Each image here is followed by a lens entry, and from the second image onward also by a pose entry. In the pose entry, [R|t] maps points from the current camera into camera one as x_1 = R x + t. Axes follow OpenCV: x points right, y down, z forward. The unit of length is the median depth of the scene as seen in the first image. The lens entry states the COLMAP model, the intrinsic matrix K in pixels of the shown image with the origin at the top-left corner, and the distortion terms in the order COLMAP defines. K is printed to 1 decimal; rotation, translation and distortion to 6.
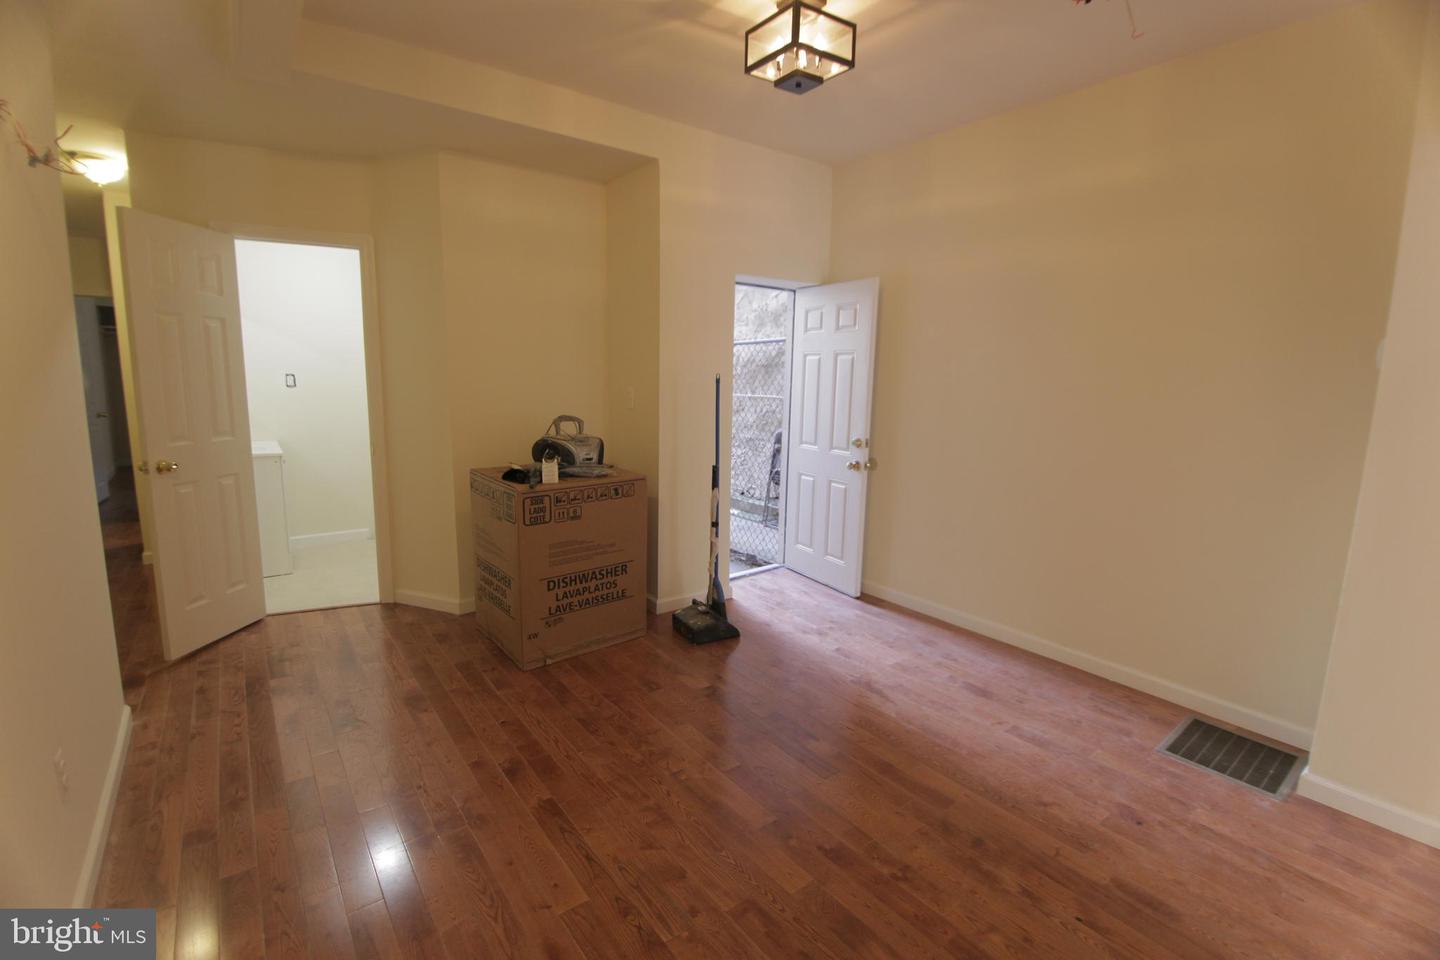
lens RADIAL K [[650.6, 0, 717.2], [0, 650.6, 476.7], [0, 0, 1]] dist [-0.007808, -0.006764]
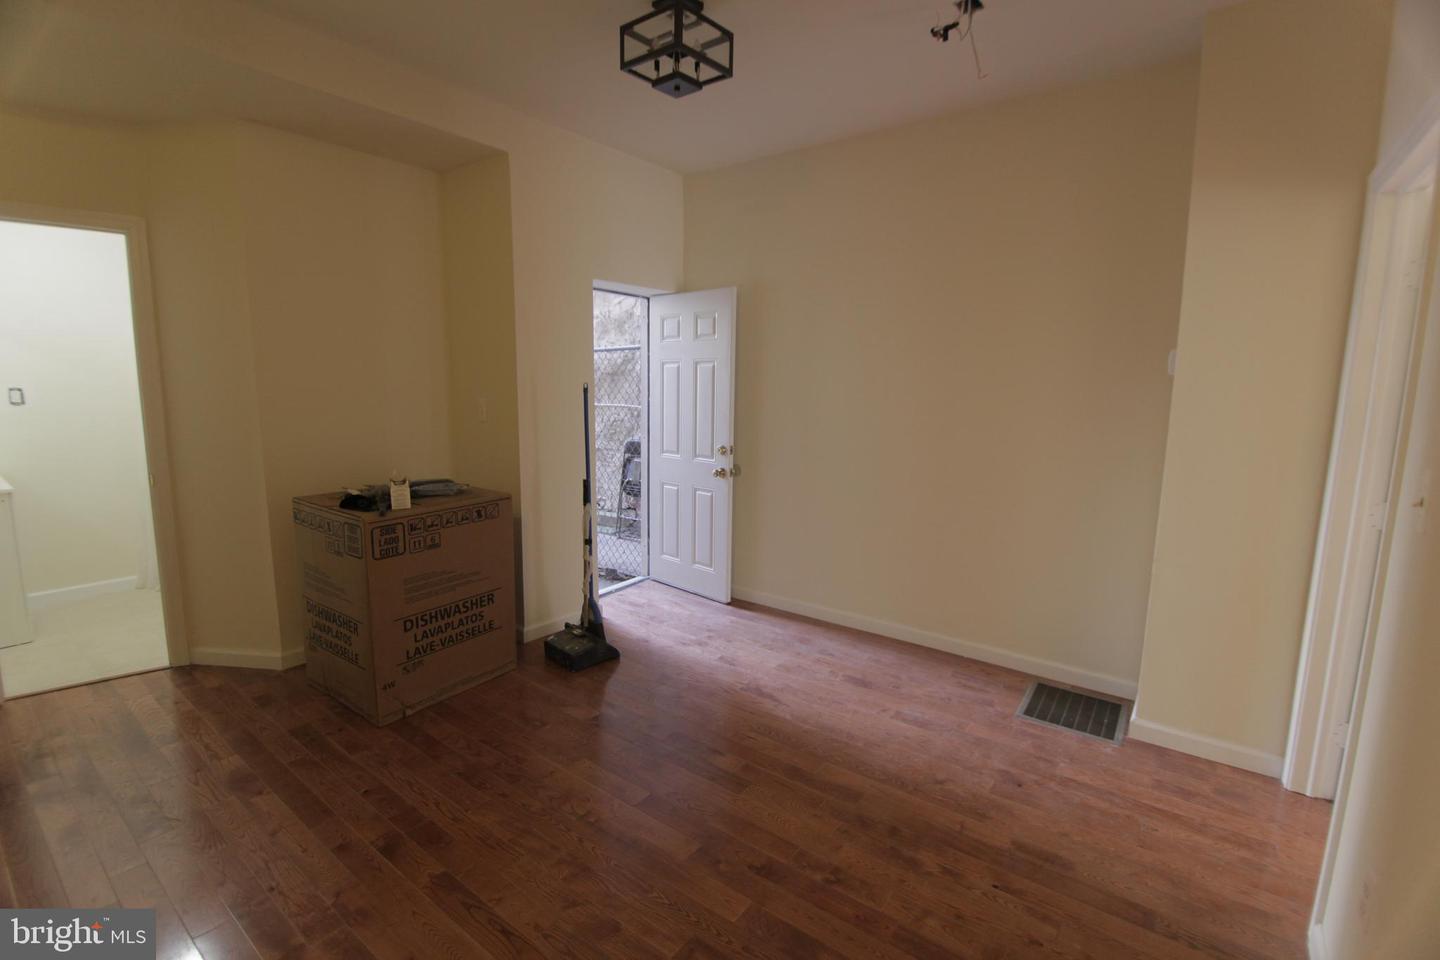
lens RADIAL K [[650.6, 0, 719.3], [0, 650.6, 476.7], [0, 0, 1]] dist [-0.007808, -0.006764]
pose [[0.962100, -0.046710, 0.268668, -0.084515], [0.049660, 0.998757, -0.004188, -0.009554], [-0.268138, 0.017371, 0.963224, 0.042115]]
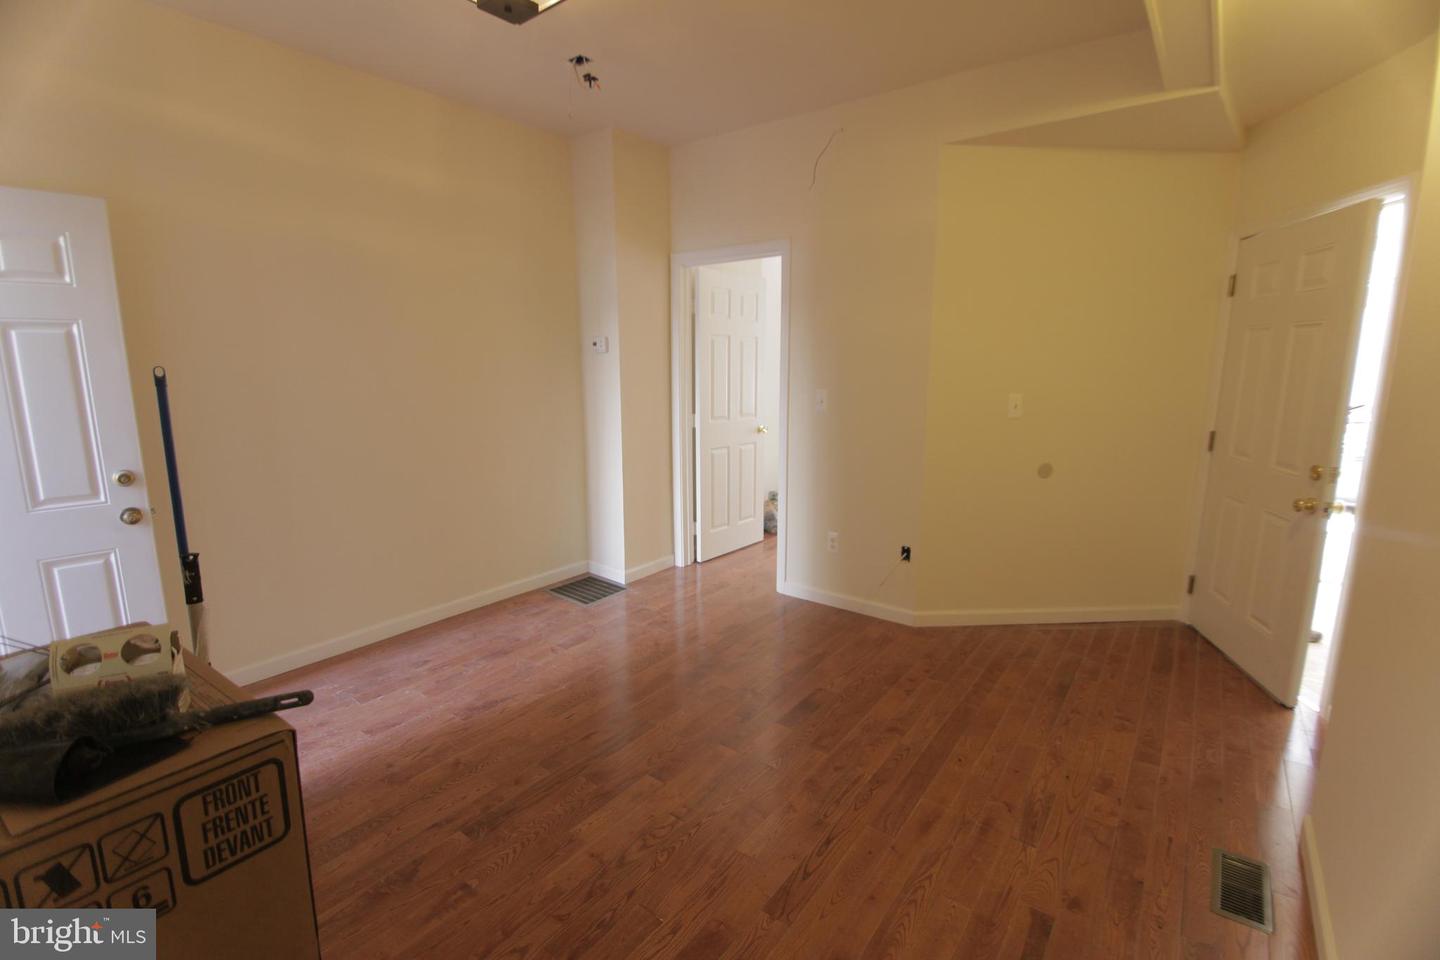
lens RADIAL K [[650.6, 0, 725.9], [0, 650.6, 472.2], [0, 0, 1]] dist [-0.007808, -0.006764]
pose [[-0.283767, -0.179971, 0.941853, -0.681429], [0.146877, 0.962480, 0.228164, -0.154433], [-0.947578, 0.203082, -0.246687, 0.867634]]
